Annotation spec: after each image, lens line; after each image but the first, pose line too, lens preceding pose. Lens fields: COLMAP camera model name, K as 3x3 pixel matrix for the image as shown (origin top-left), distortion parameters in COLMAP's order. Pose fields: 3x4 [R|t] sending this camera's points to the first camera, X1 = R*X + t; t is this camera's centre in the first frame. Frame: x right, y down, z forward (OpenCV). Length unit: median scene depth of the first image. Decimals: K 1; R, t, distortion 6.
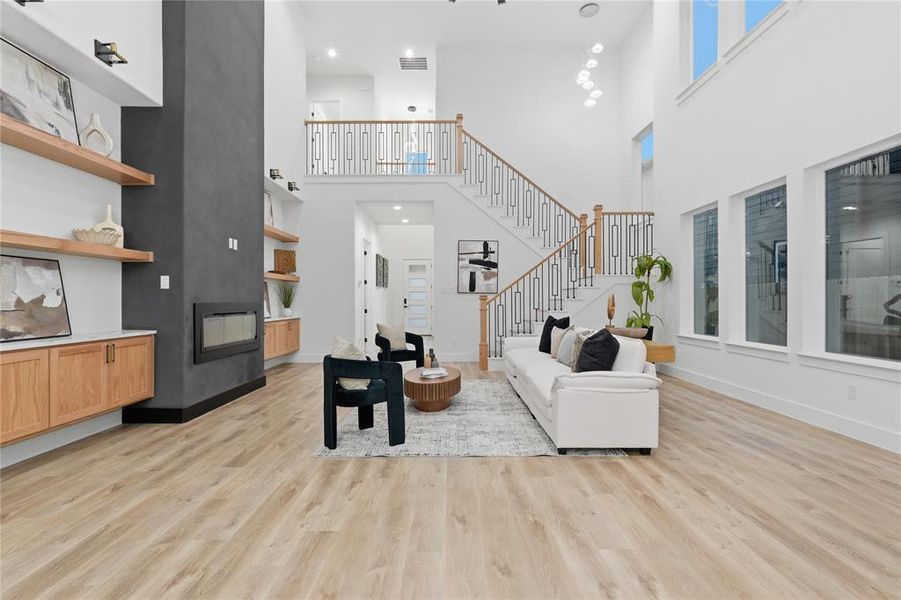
lens RADIAL K [[417.3, 0, 452.3], [0, 417.3, 298.8], [0, 0, 1]] dist [0.000203, -0.000097]
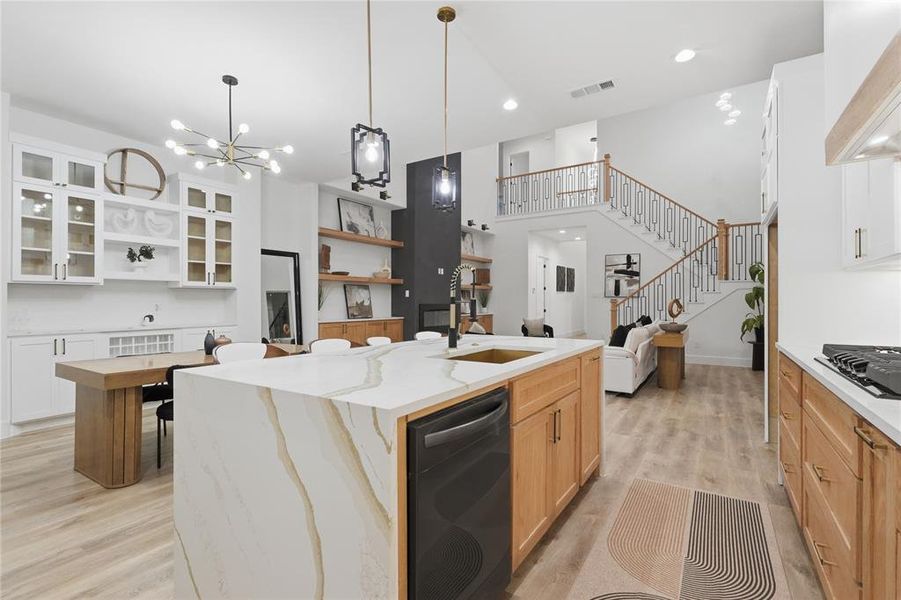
lens RADIAL K [[415.9, 0, 450.5], [0, 415.9, 300.0], [0, 0, 1]] dist [-0.000796, -0.000721]
pose [[0.837661, 0.000885, -0.546190, 0.416472], [-0.000689, 1.000000, 0.000564, -0.007054], [0.546190, -0.000096, 0.837661, -0.410086]]
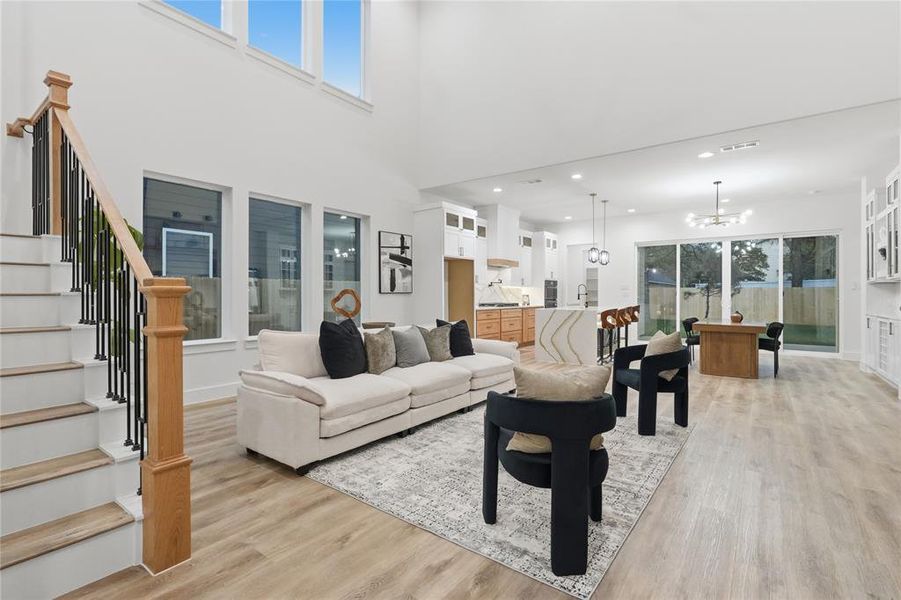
lens RADIAL K [[415.9, 0, 450.5], [0, 415.9, 300.0], [0, 0, 1]] dist [-0.000796, -0.000721]
pose [[-0.798186, -0.000973, 0.602410, -0.270682], [0.002361, 0.999986, 0.004744, 0.006651], [-0.602406, 0.005209, -0.798173, 1.291213]]
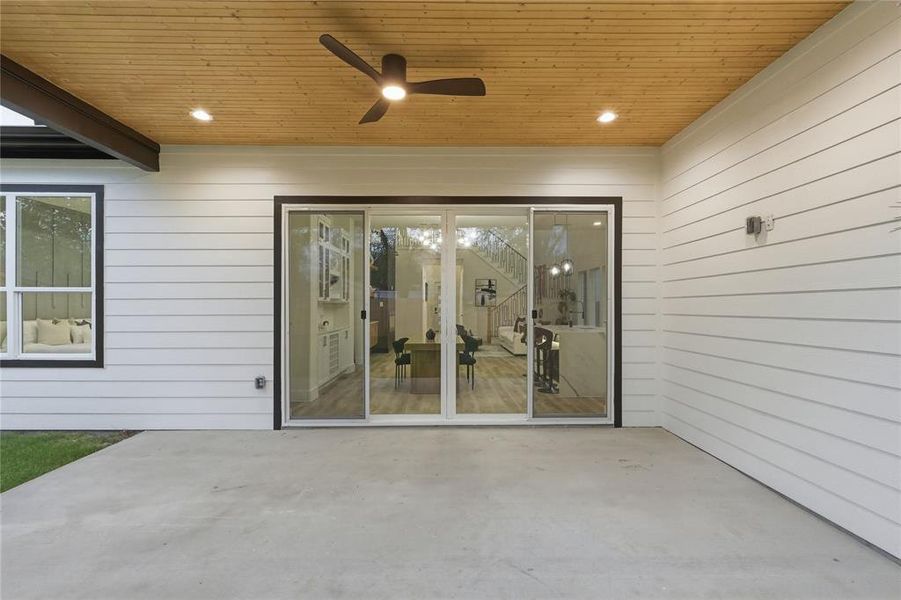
lens RADIAL K [[415.9, 0, 450.5], [0, 415.9, 300.0], [0, 0, 1]] dist [-0.000796, -0.000721]
pose [[0.999983, 0.002816, 0.005040, -0.154029], [-0.002756, 0.999926, -0.011862, -0.025084], [-0.005073, 0.011848, 0.999917, -1.282066]]
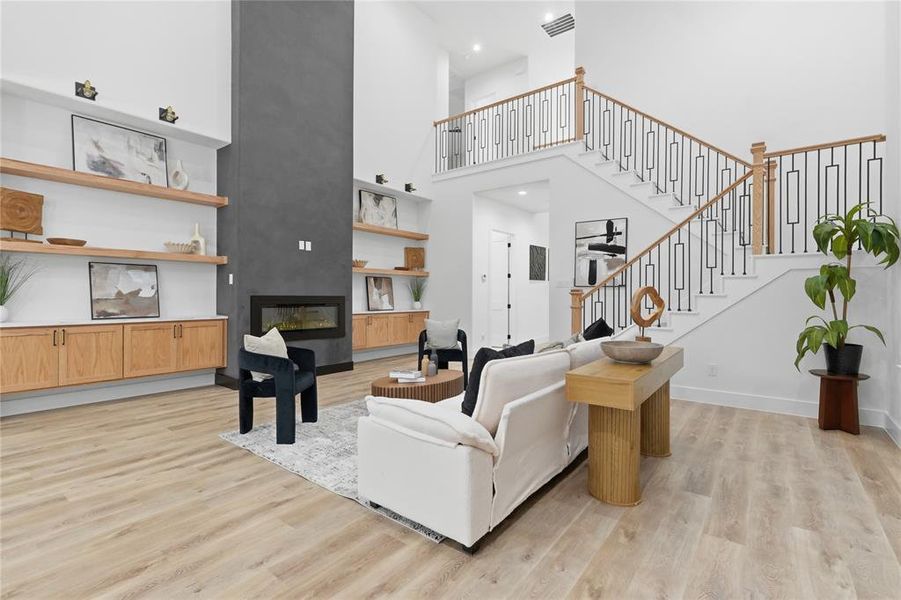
lens RADIAL K [[411.6, 0, 450.5], [0, 411.6, 300.0], [0, 0, 1]] dist [-0.013122, 0.000278]
pose [[0.791084, 0.013500, -0.611559, 0.427928], [-0.004467, 0.999857, 0.016294, 0.000827], [0.611692, -0.010158, 0.791031, 0.281256]]
